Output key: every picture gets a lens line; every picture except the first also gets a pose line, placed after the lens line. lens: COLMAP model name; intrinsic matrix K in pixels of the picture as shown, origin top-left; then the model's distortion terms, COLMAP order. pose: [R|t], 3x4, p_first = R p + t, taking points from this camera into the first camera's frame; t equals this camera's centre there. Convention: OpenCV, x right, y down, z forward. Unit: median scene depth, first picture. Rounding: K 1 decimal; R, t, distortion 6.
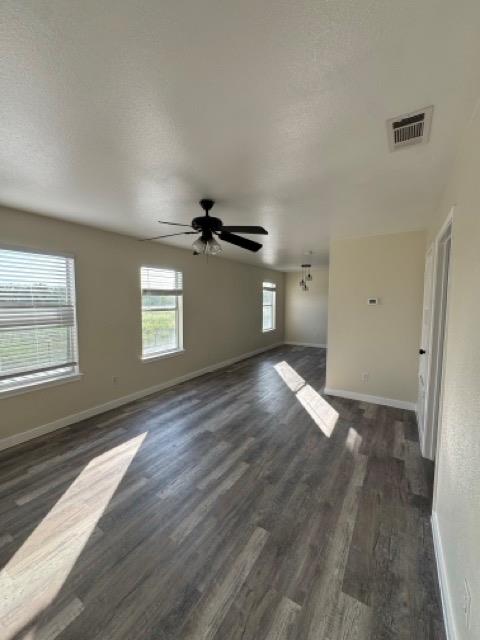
lens RADIAL K [[258.3, 0, 240.0], [0, 258.3, 320.0], [0, 0, 1]] dist [-0.002217, -0.000188]
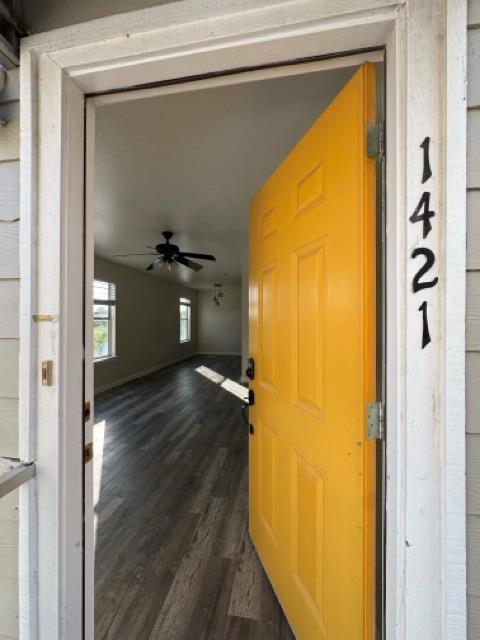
lens RADIAL K [[258.3, 0, 240.0], [0, 258.3, 320.0], [0, 0, 1]] dist [-0.002217, -0.000188]
pose [[0.926778, -0.001939, 0.375605, -0.241233], [0.030313, 0.997111, -0.069648, 0.092906], [-0.374385, 0.075934, 0.924159, -0.317271]]
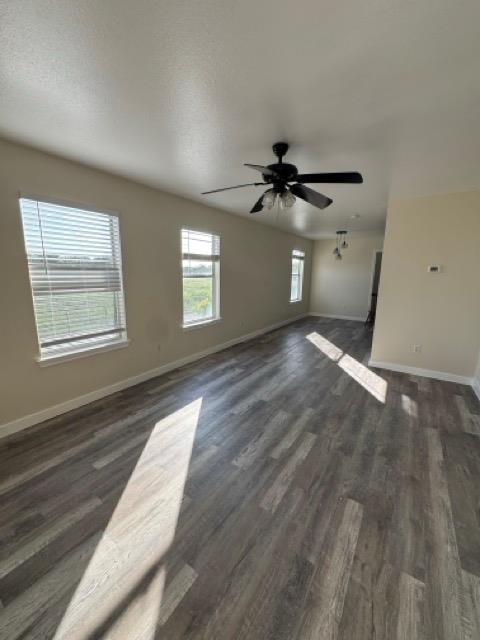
lens RADIAL K [[258.3, 0, 240.0], [0, 258.3, 320.0], [0, 0, 1]] dist [-0.002217, -0.000188]
pose [[0.999372, 0.016384, -0.031406, -0.190103], [-0.012902, 0.994064, 0.108029, 0.025036], [0.032990, -0.107556, 0.993652, 0.062626]]
